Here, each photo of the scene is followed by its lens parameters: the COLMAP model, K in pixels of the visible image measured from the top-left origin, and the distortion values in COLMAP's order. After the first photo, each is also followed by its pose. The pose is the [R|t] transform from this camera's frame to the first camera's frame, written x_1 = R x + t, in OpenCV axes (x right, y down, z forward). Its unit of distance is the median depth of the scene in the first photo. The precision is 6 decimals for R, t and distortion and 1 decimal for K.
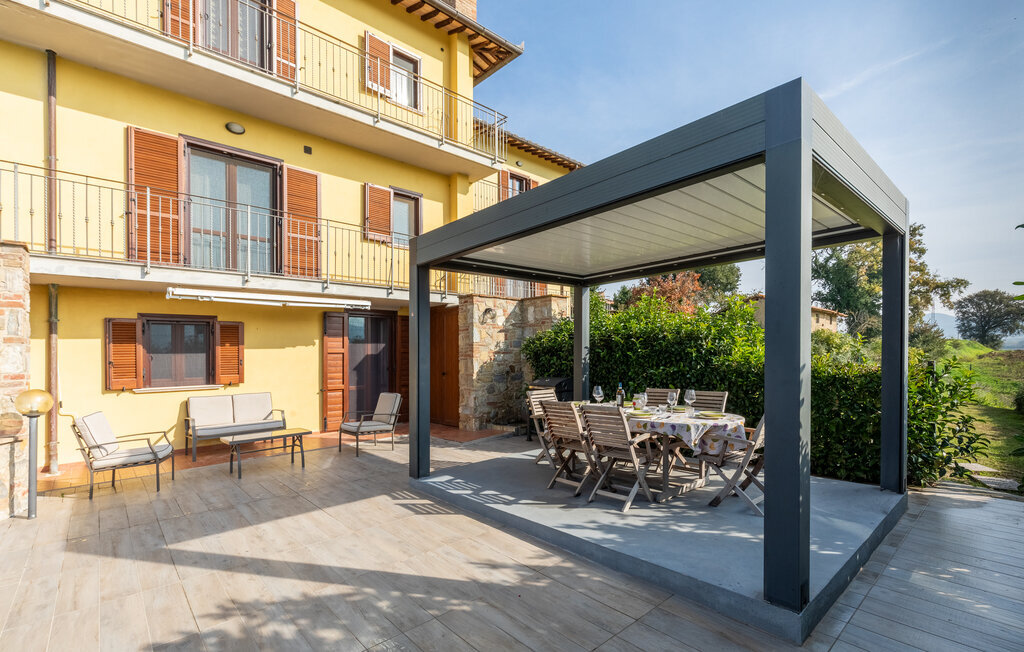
lens RADIAL K [[459.6, 0, 511.4], [0, 459.6, 373.4], [0, 0, 1]] dist [0.016119, -0.000143]
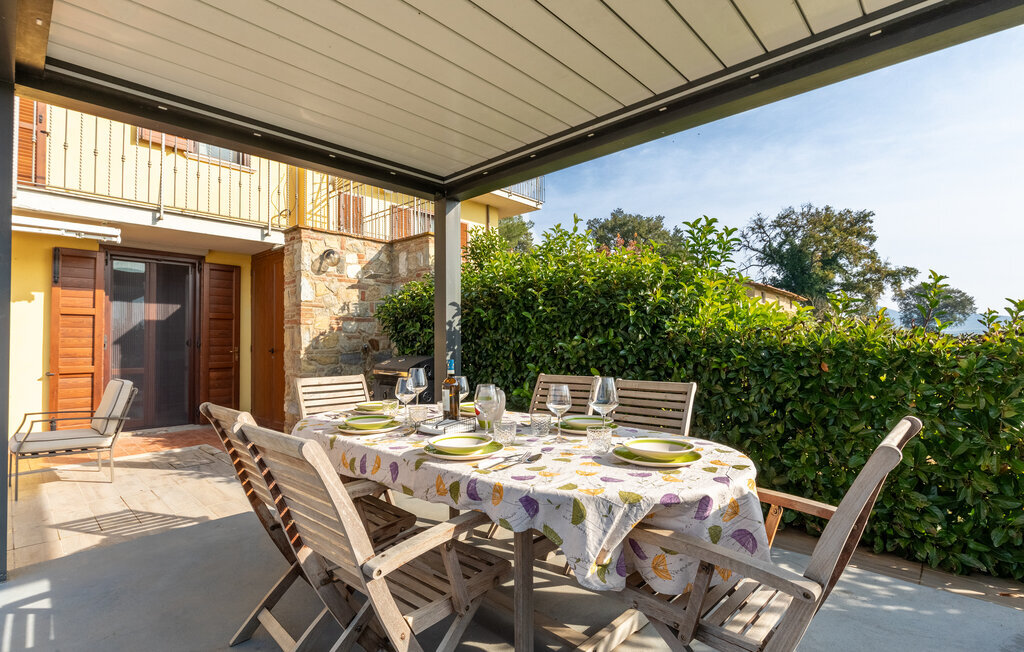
lens RADIAL K [[501.8, 0, 483.2], [0, 501.8, 325.4], [0, 0, 1]] dist [0.001944, 0.000147]
pose [[0.998202, 0.013804, 0.058321, 0.162891], [-0.009867, 0.997686, -0.067263, 0.013596], [-0.059114, 0.066567, 0.996029, 0.365330]]
